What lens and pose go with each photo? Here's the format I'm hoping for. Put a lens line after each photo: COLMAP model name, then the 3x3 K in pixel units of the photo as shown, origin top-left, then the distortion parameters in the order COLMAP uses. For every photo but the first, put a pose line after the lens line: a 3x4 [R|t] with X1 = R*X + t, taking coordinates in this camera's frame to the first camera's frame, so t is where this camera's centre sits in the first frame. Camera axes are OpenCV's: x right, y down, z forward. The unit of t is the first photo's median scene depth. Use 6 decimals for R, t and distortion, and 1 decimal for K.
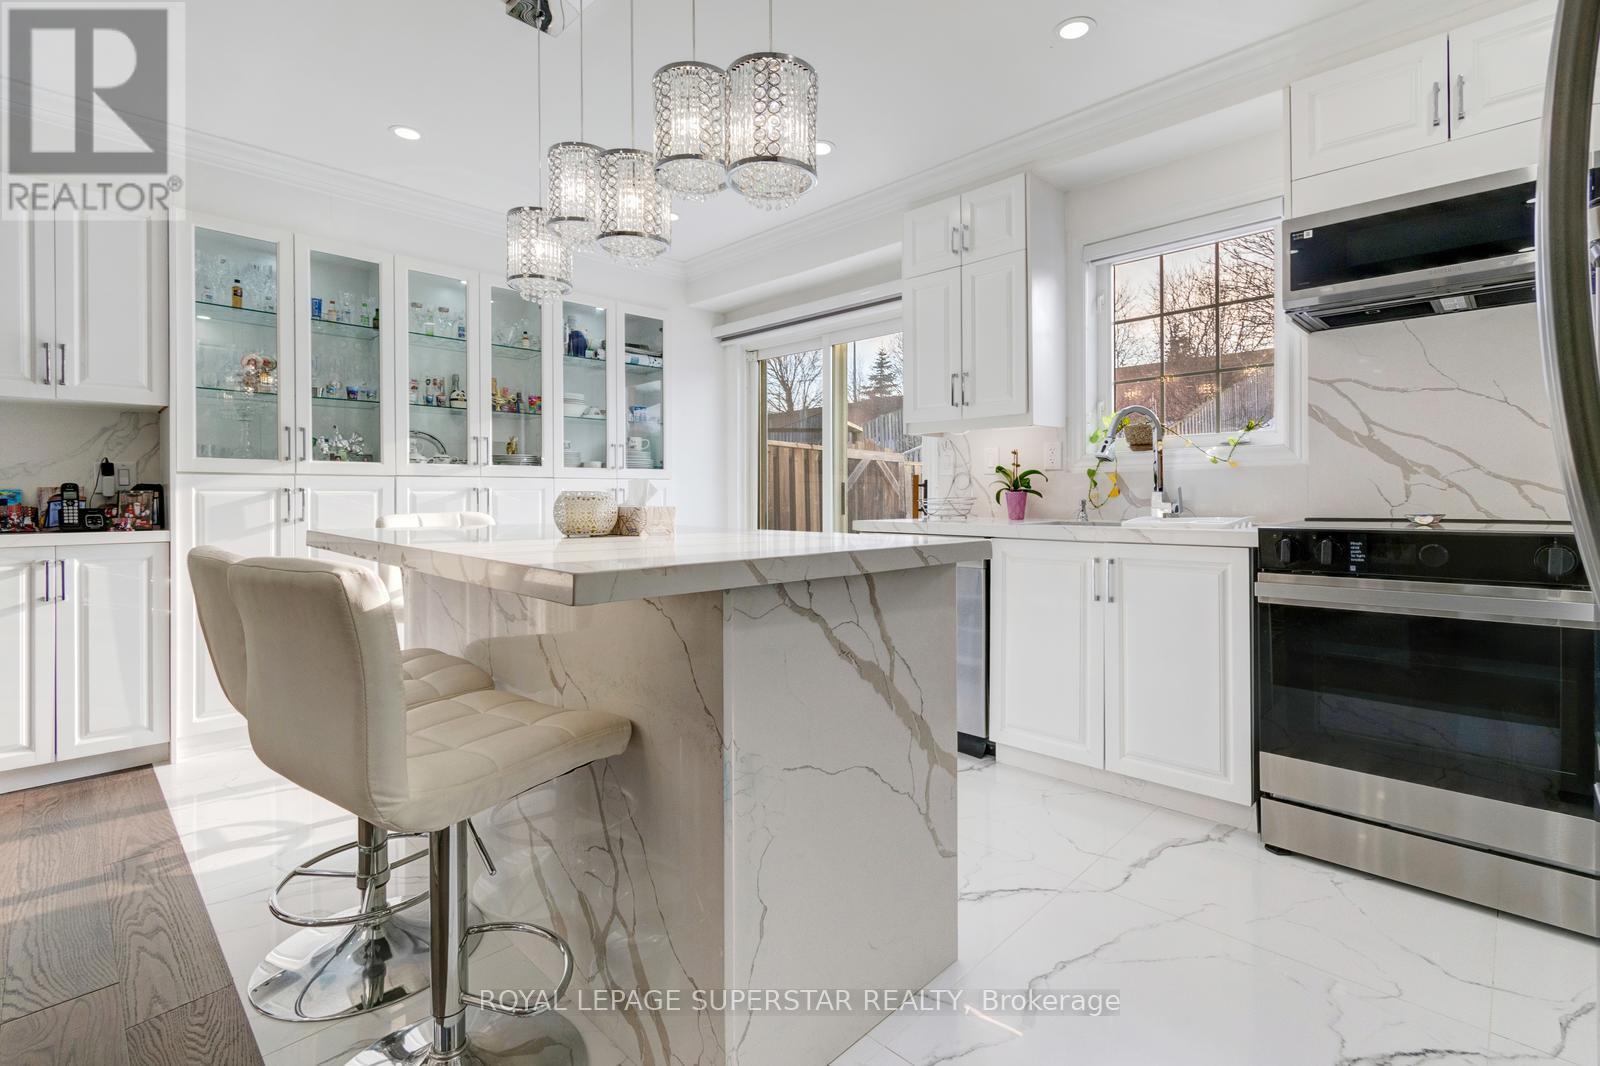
lens RADIAL K [[728.2, 0, 807.9], [0, 728.2, 503.1], [0, 0, 1]] dist [0.001871, -0.001147]
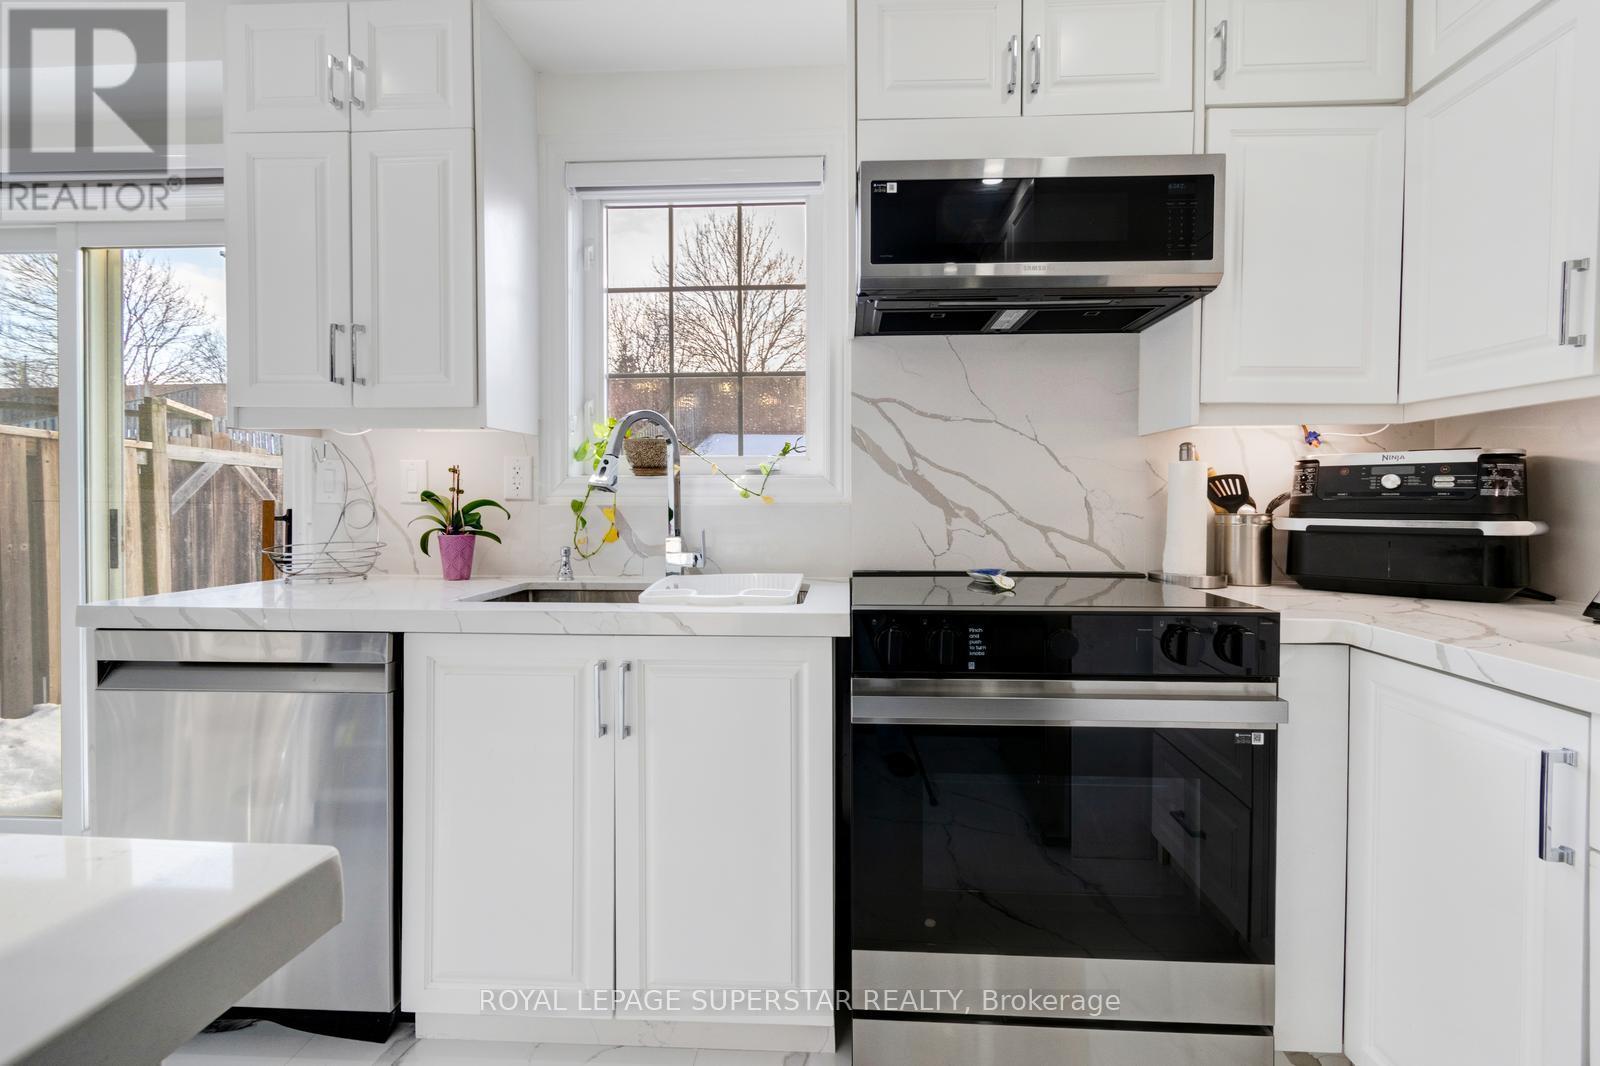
lens RADIAL K [[728.2, 0, 815.1], [0, 728.2, 509.6], [0, 0, 1]] dist [0.001871, -0.001147]
pose [[0.744901, 0.000096, 0.667176, 0.122648], [0.002381, 0.999993, -0.002802, -0.041059], [-0.667171, 0.003676, 0.744895, 0.412596]]
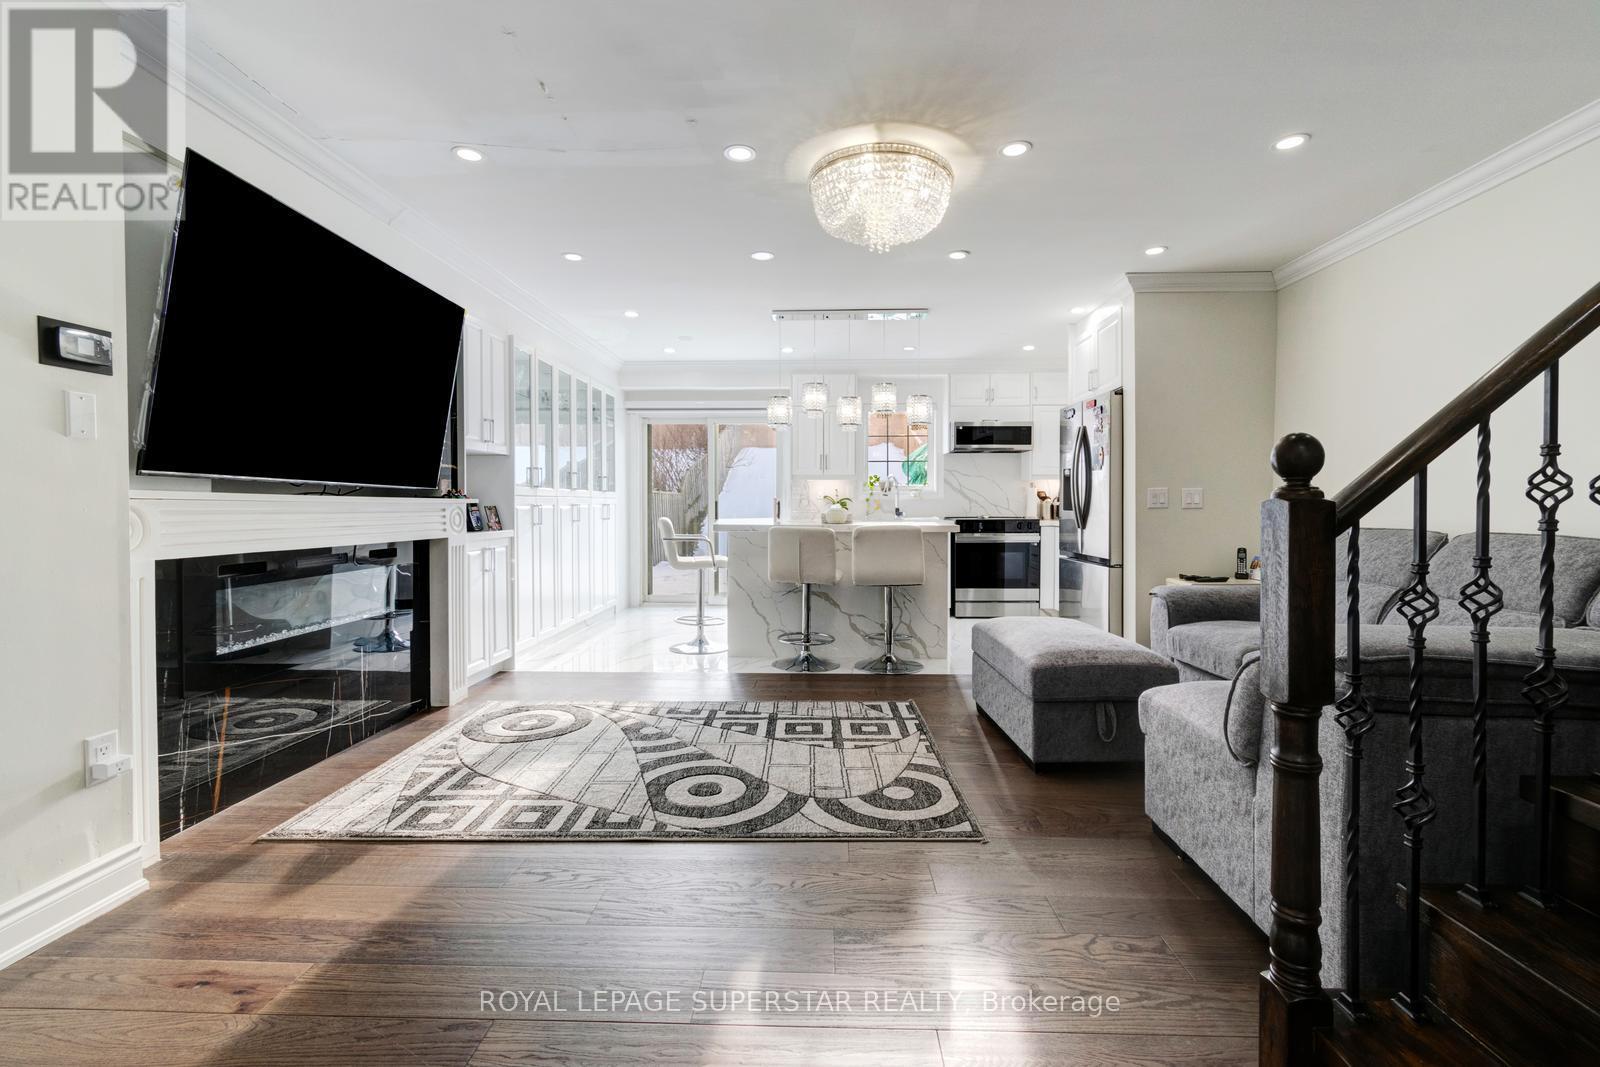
lens RADIAL K [[728.2, 0, 791.4], [0, 728.2, 523.1], [0, 0, 1]] dist [0.001871, -0.001147]
pose [[0.738585, -0.010755, 0.674074, -1.621108], [0.004332, 0.999928, 0.011208, 0.008236], [-0.674146, -0.005358, 0.738578, -0.693407]]
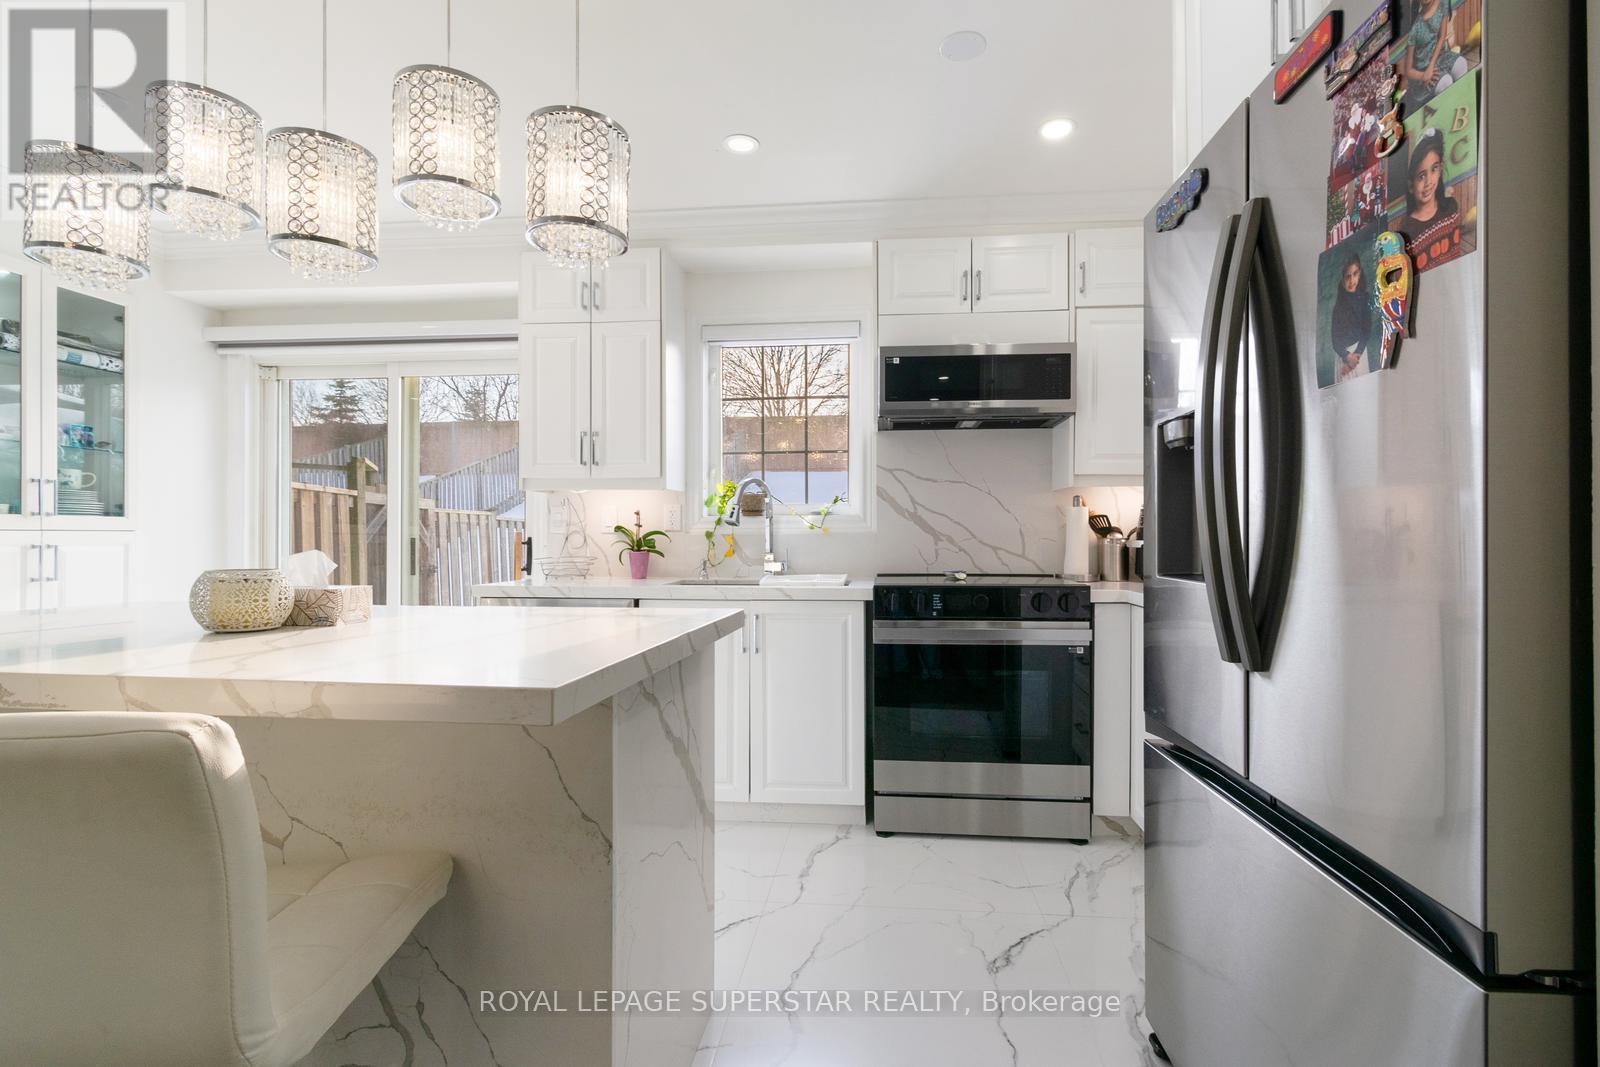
lens RADIAL K [[748.3, 0, 808.7], [0, 748.3, 544.5], [0, 0, 1]] dist [-0.004080, -0.001308]
pose [[0.781674, 0.000003, 0.623687, -0.222333], [0.002952, 0.999989, -0.003704, -0.025398], [-0.623680, 0.004736, 0.781665, 0.034627]]
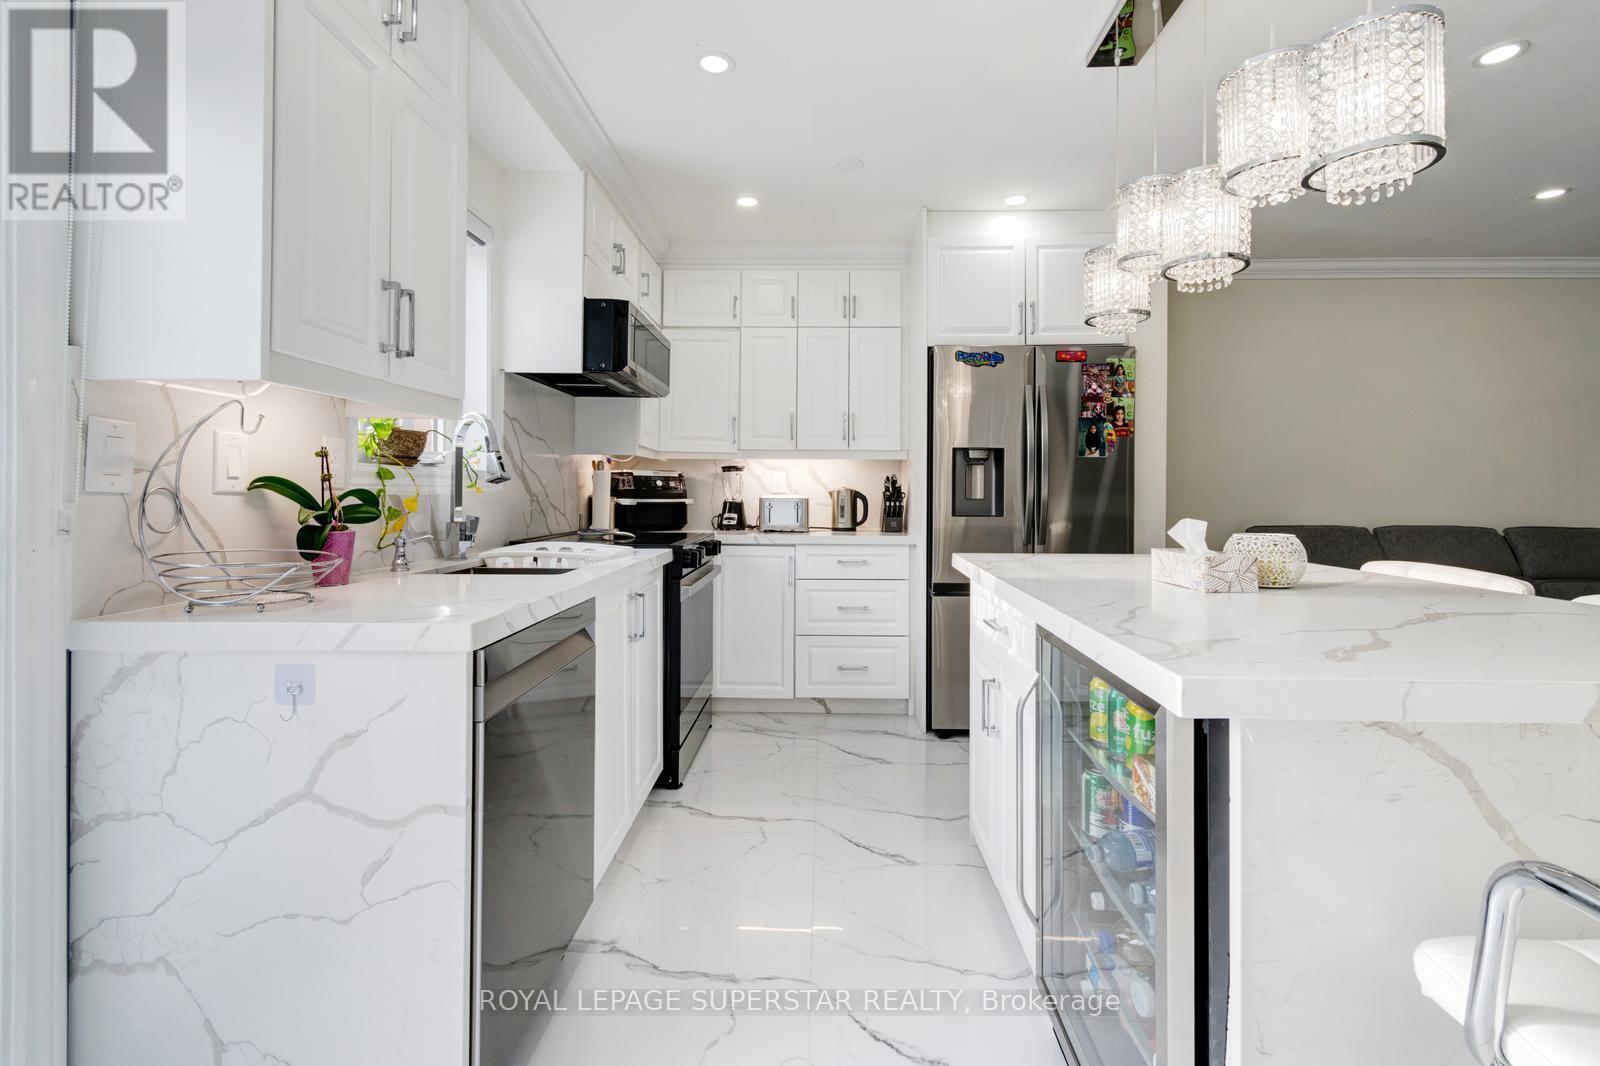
lens RADIAL K [[728.2, 0, 816.4], [0, 728.2, 494.3], [0, 0, 1]] dist [0.001871, -0.001147]
pose [[-0.687497, 0.001942, 0.726185, -0.389258], [0.009452, 0.999936, 0.006274, -0.049539], [-0.726126, 0.011177, -0.687471, 1.336127]]
